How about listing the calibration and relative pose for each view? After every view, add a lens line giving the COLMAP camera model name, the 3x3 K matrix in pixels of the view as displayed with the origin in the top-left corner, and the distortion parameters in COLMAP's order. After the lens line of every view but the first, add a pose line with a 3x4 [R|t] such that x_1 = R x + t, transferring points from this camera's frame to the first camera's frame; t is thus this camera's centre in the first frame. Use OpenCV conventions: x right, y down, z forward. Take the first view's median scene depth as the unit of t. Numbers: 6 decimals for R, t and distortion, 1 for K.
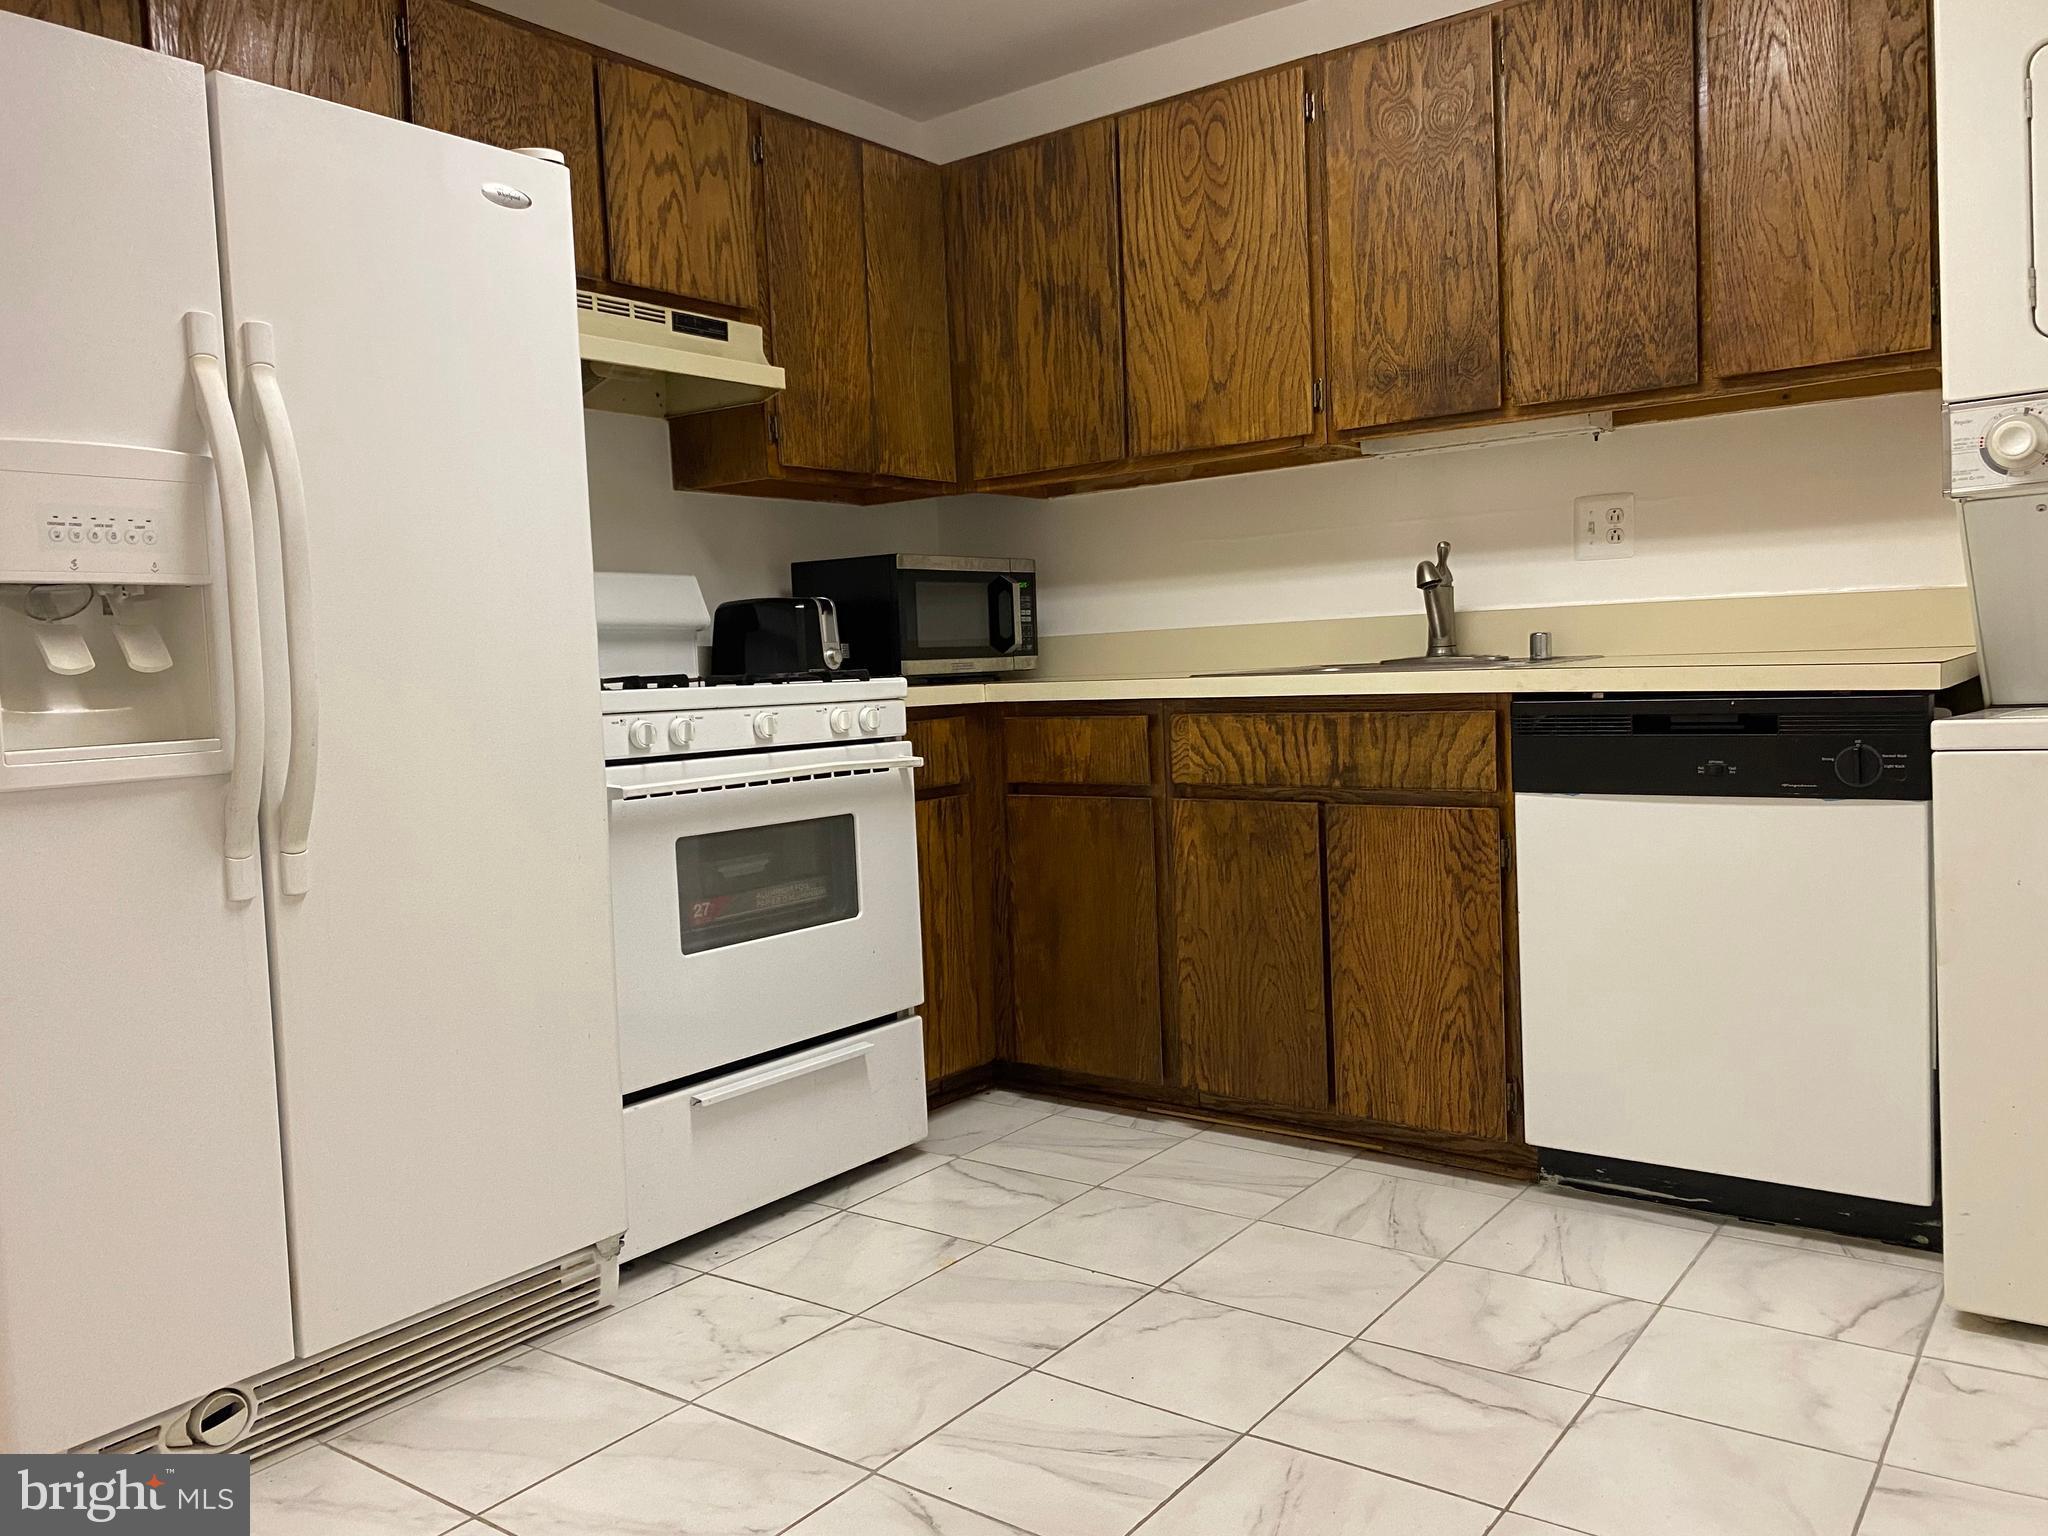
lens RADIAL K [[1582.3, 0, 1016.4], [0, 1582.3, 745.7], [0, 0, 1]] dist [0.048132, -0.055705]
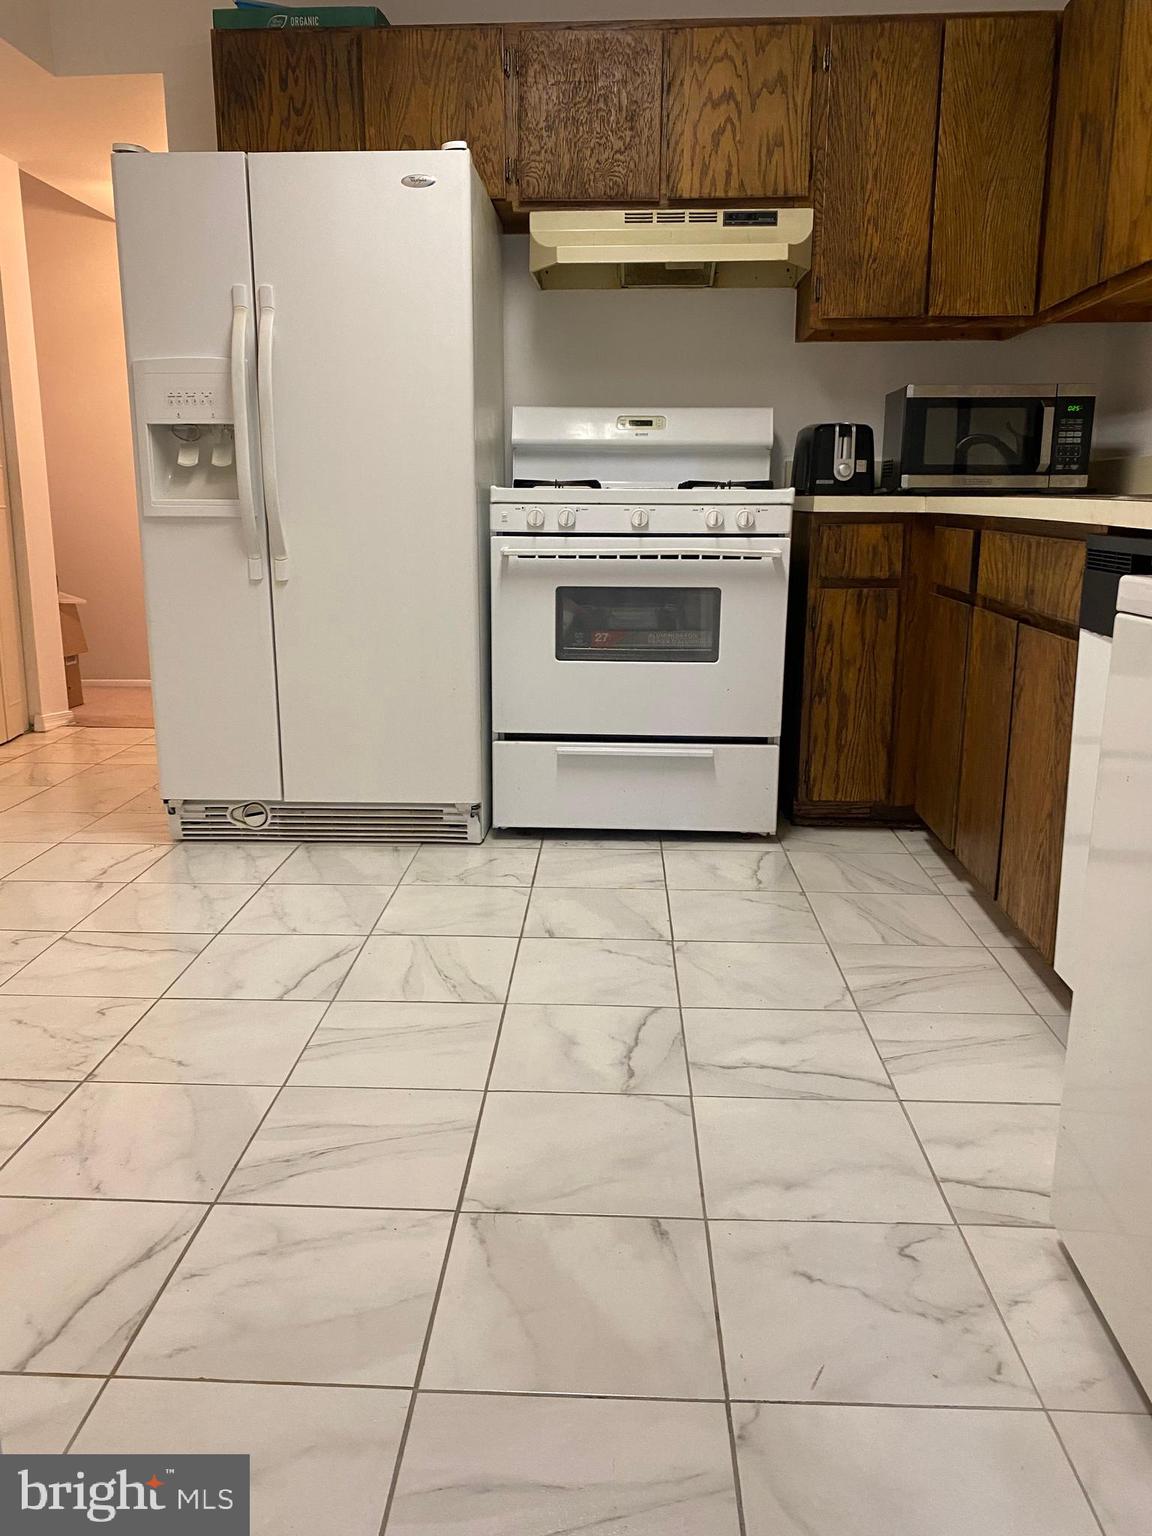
lens RADIAL K [[1186.7, 0, 581.5], [0, 1186.7, 761.8], [0, 0, 1]] dist [0.048132, -0.055705]
pose [[0.554816, 0.220324, -0.802270, 0.677296], [-0.068523, 0.973123, 0.219857, -0.028345], [0.829147, -0.067006, 0.555001, 0.296455]]
